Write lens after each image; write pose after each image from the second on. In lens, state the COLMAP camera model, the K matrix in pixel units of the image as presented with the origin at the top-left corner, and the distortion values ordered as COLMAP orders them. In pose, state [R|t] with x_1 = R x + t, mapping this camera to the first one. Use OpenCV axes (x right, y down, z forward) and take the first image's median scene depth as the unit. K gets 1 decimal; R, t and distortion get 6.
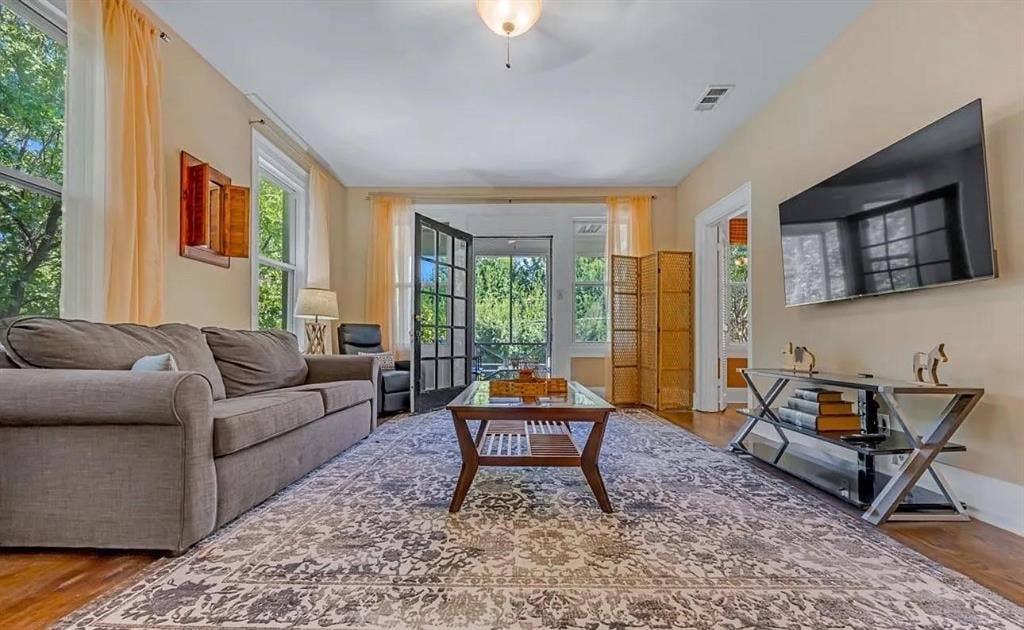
lens RADIAL K [[412.2, 0, 519.2], [0, 412.2, 336.0], [0, 0, 1]] dist [0.003554, -0.000032]
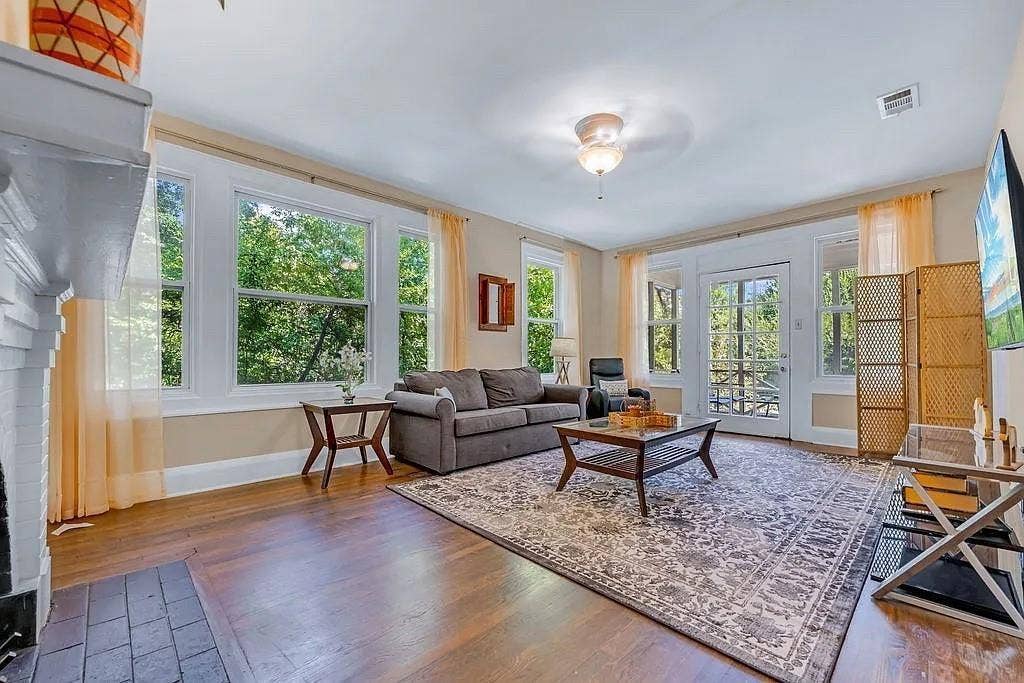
lens RADIAL K [[414.4, 0, 528.1], [0, 414.4, 354.7], [0, 0, 1]] dist [-0.000014, -0.000074]
pose [[0.710458, -0.006031, -0.703714, 0.476994], [0.011773, 0.999925, 0.003316, -0.063015], [0.703641, -0.010641, 0.710476, -0.128467]]
